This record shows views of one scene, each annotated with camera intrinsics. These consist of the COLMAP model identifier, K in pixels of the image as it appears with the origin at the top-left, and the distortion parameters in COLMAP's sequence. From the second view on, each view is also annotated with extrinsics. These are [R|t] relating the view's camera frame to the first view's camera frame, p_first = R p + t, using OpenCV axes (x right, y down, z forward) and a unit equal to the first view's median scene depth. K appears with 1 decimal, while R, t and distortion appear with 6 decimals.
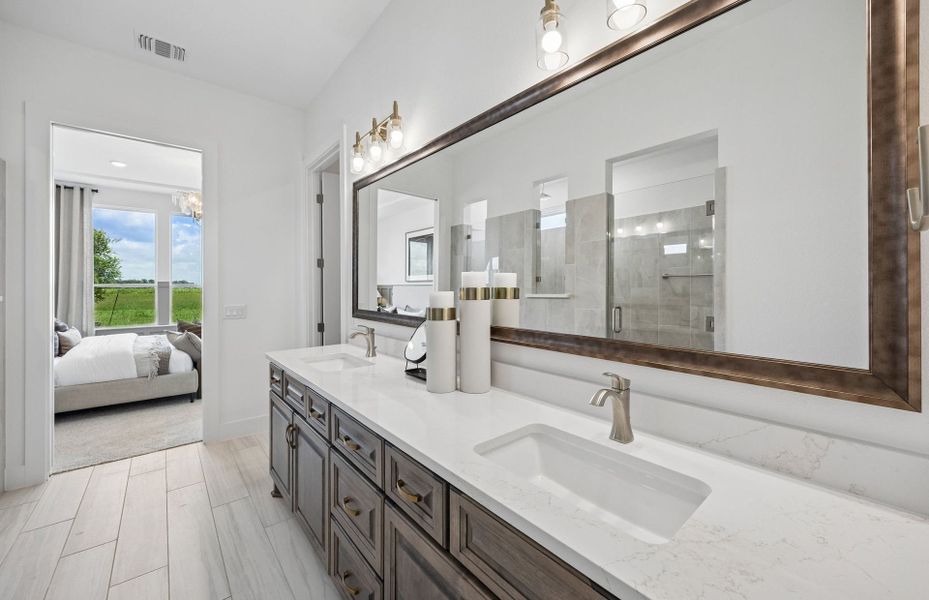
lens RADIAL K [[356.7, 0, 466.5], [0, 356.7, 291.3], [0, 0, 1]] dist [0.000927, 0.000012]
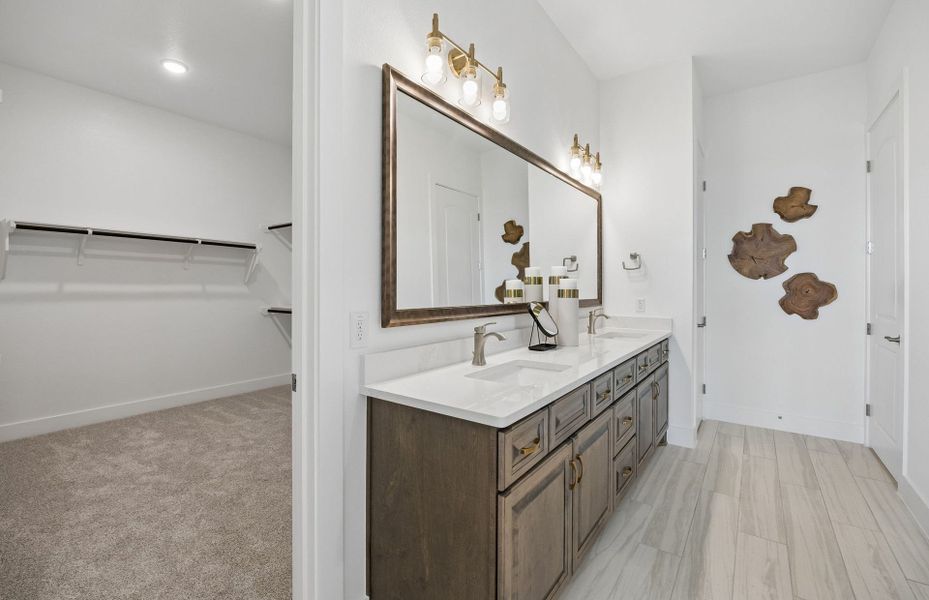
lens RADIAL K [[396.1, 0, 464.5], [0, 396.1, 300.0], [0, 0, 1]] dist [-0.002695, -0.000412]
pose [[-0.201709, -0.022004, 0.979198, -1.163098], [0.020134, 0.999443, 0.026606, 0.029616], [-0.979239, 0.025082, -0.201154, 1.293055]]
